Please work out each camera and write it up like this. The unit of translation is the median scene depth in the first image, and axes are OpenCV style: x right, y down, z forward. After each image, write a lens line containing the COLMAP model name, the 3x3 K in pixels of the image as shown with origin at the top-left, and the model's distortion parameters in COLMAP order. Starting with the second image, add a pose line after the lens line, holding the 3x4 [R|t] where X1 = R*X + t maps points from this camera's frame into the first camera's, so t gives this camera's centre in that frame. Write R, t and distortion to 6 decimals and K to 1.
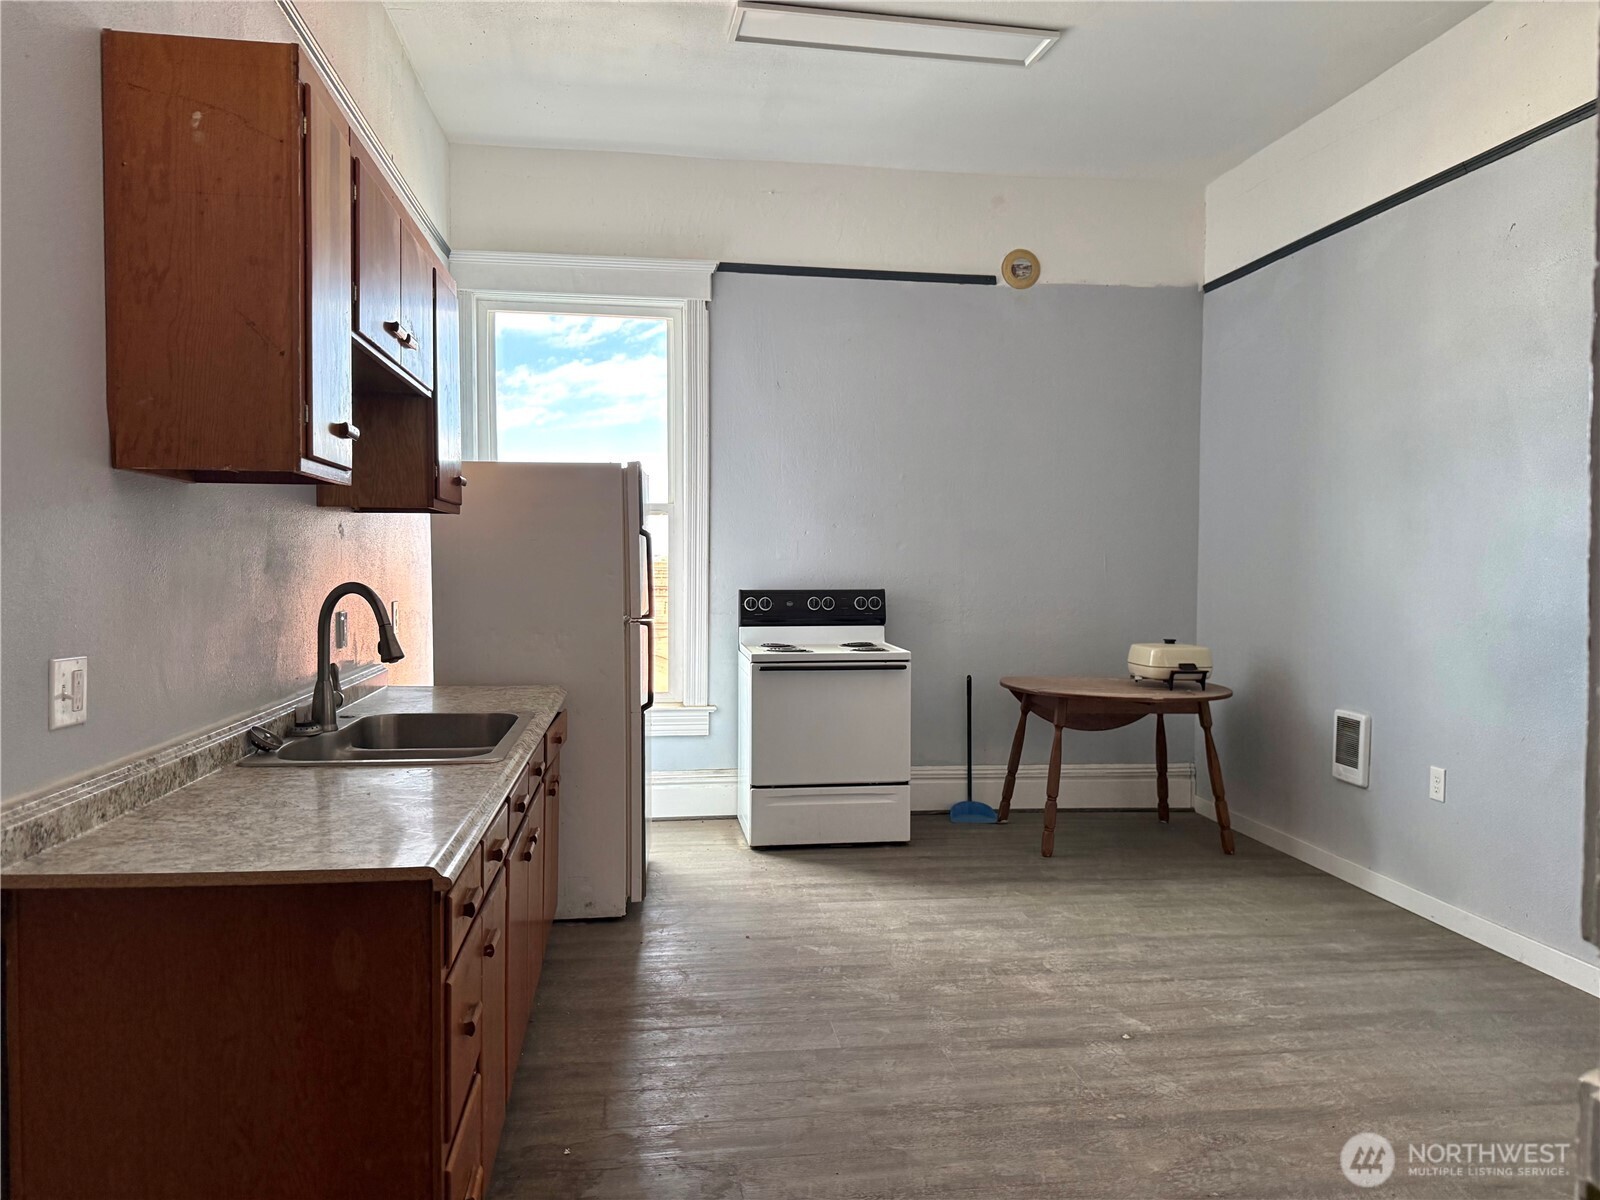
lens RADIAL K [[1139.7, 0, 801.5], [0, 1139.7, 600.2], [0, 0, 1]] dist [0.027464, -0.005622]
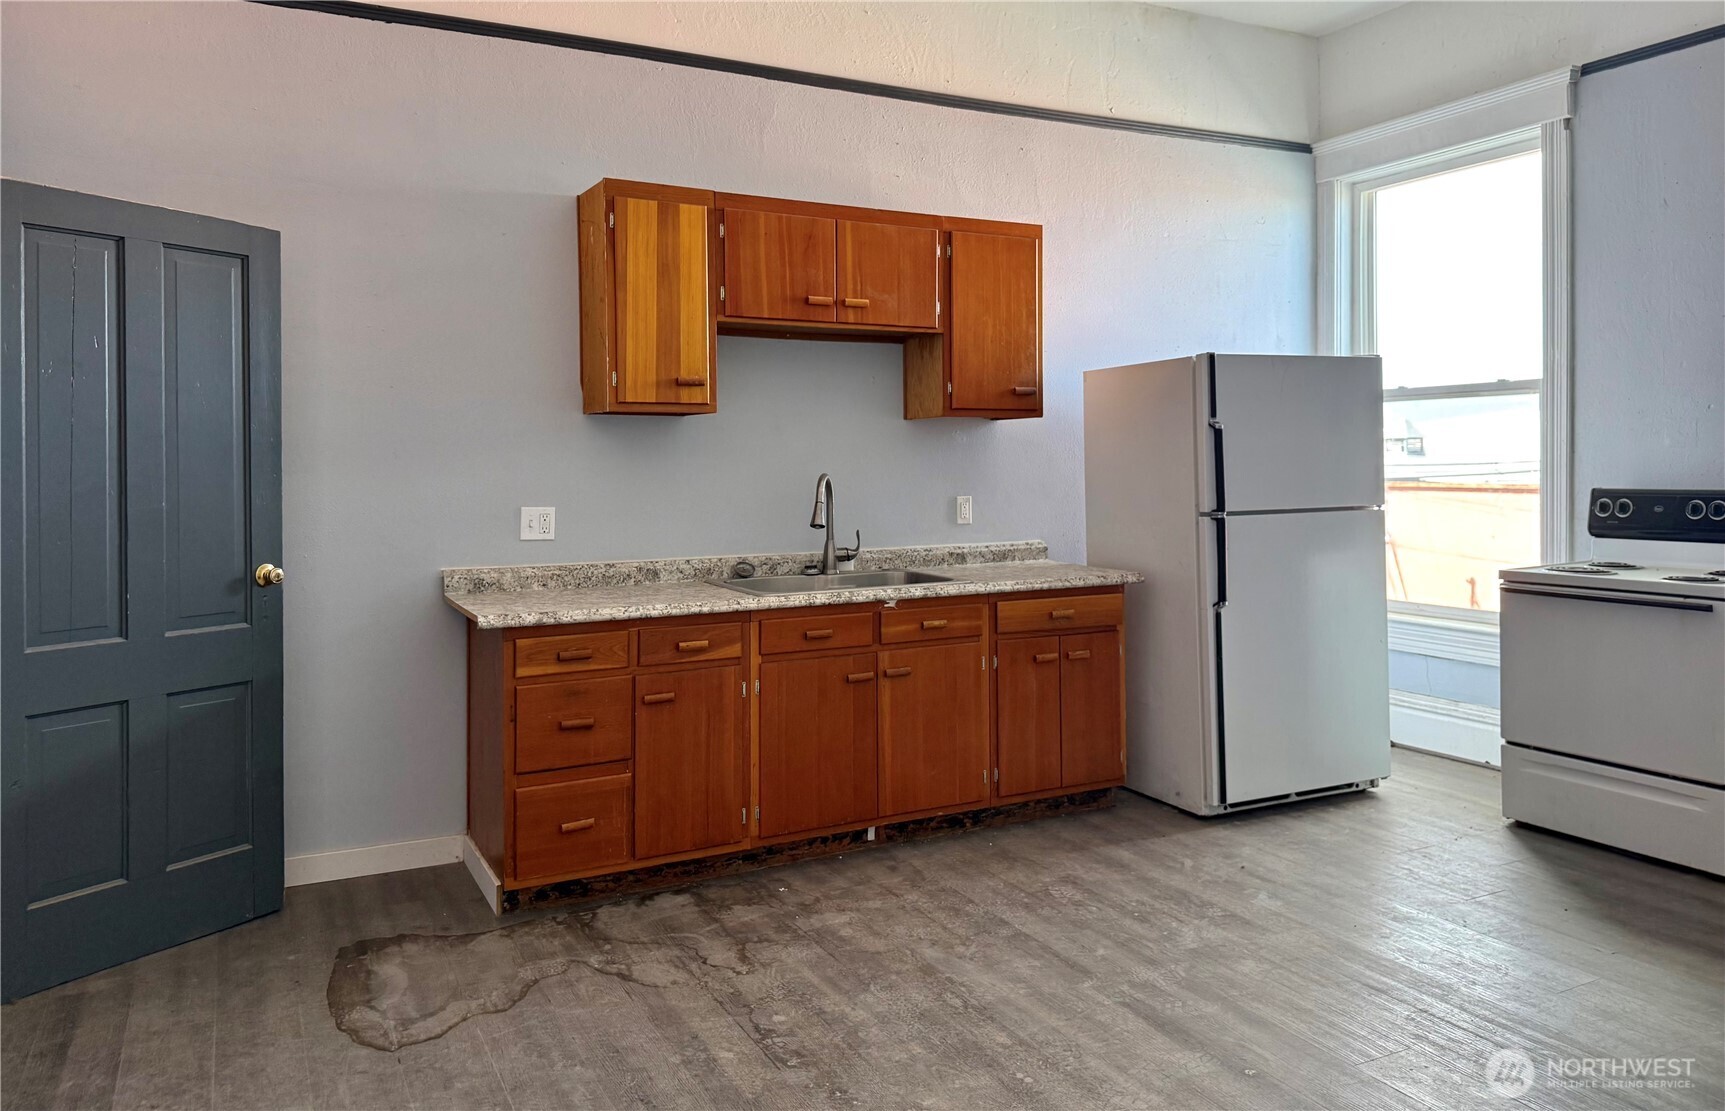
lens RADIAL K [[1197.9, 0, 840.3], [0, 1197.9, 470.0], [0, 0, 1]] dist [0.014429, -0.003528]
pose [[0.321642, -0.010693, -0.946801, 0.892880], [-0.021264, 0.999602, -0.018513, 0.005935], [0.946623, 0.026087, 0.321286, 0.454611]]
